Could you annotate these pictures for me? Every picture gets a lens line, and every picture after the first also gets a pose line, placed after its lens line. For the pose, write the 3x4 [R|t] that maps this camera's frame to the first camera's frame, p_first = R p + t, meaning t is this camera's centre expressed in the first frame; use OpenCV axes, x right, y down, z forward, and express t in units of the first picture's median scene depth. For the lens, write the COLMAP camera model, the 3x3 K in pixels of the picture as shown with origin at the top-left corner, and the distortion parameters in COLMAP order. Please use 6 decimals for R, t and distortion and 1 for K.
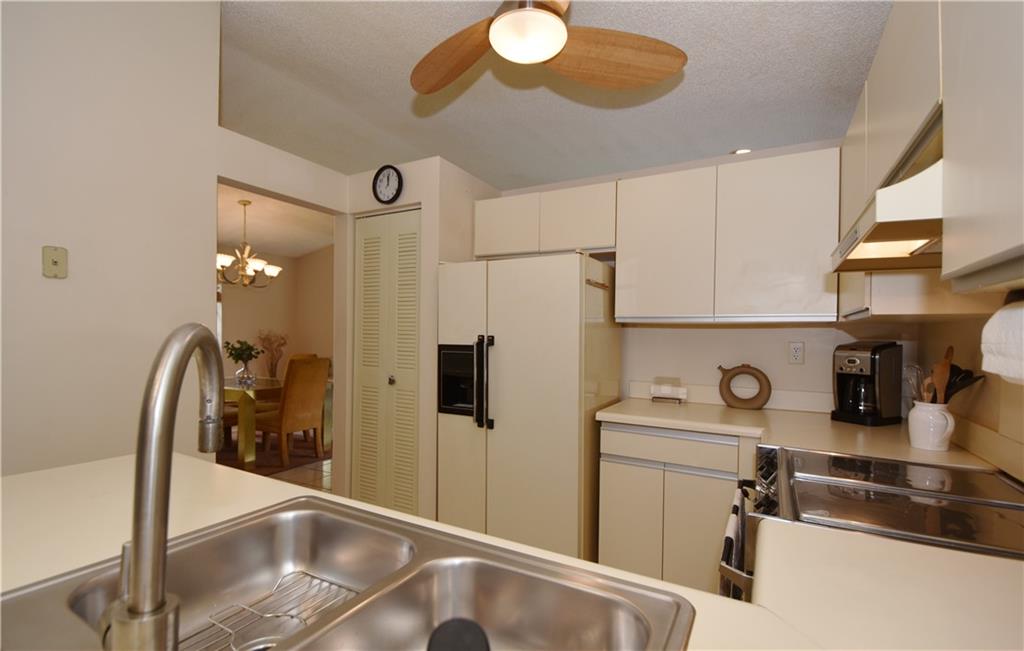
lens RADIAL K [[468.3, 0, 513.8], [0, 468.3, 341.9], [0, 0, 1]] dist [-0.000164, -0.000046]
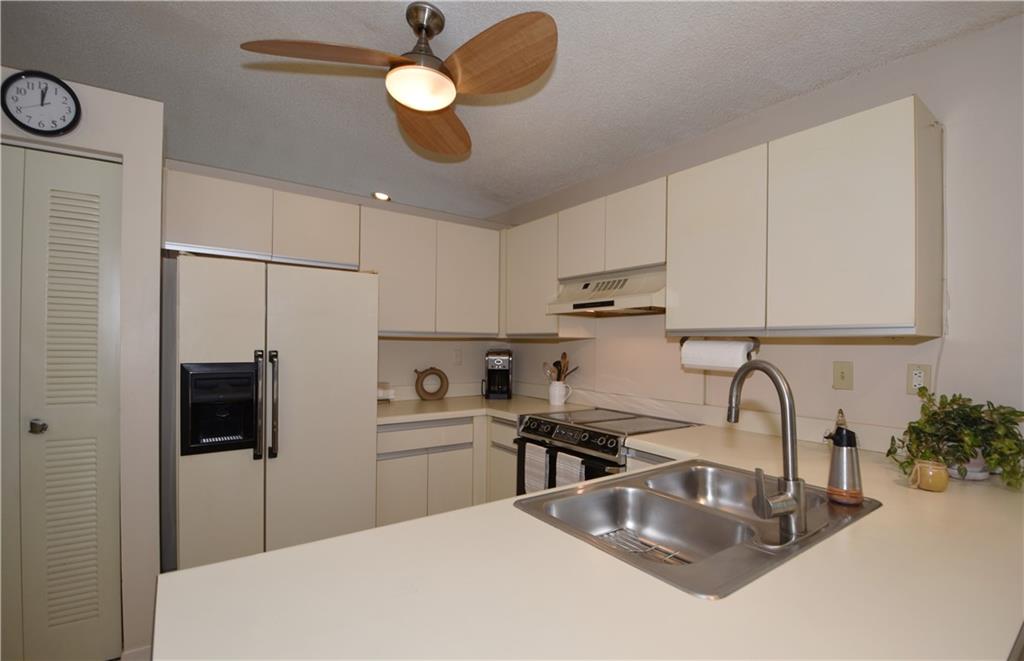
lens RADIAL K [[465.0, 0, 508.8], [0, 465.0, 343.2], [0, 0, 1]] dist [-0.020219, -0.000609]
pose [[0.427069, -0.009159, 0.904173, -0.616150], [0.007451, 0.999950, 0.006610, -0.027970], [-0.904188, 0.003914, 0.427116, 0.227386]]
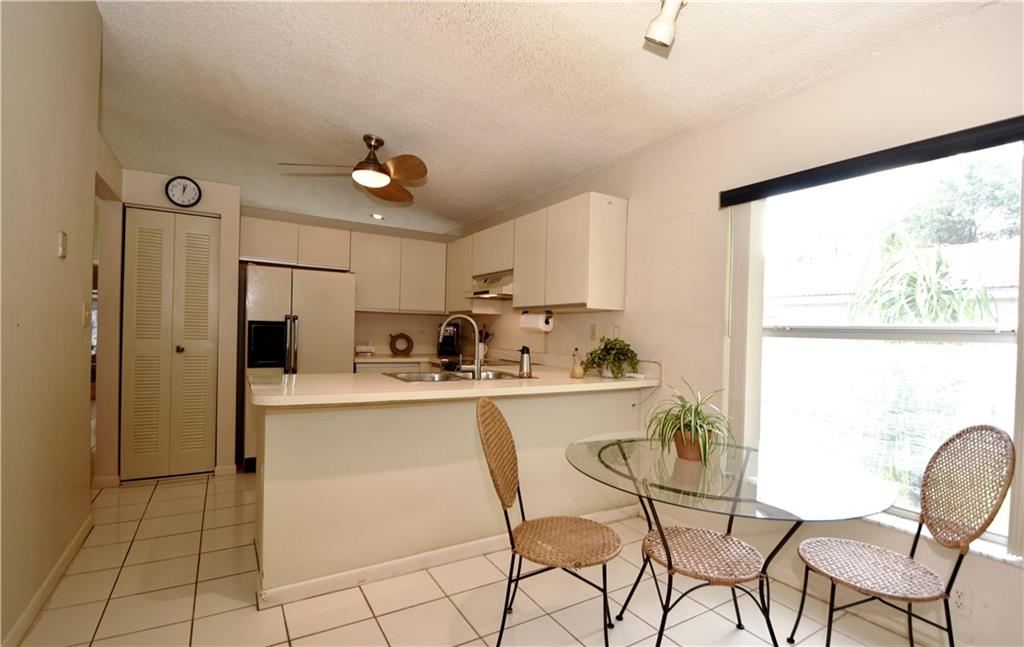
lens RADIAL K [[469.4, 0, 510.6], [0, 469.4, 330.4], [0, 0, 1]] dist [-0.001747, -0.000237]
pose [[0.495473, 0.001515, 0.868622, -1.043267], [-0.005353, 0.999985, 0.001309, 0.029596], [-0.868607, -0.005298, 0.495474, -0.425393]]
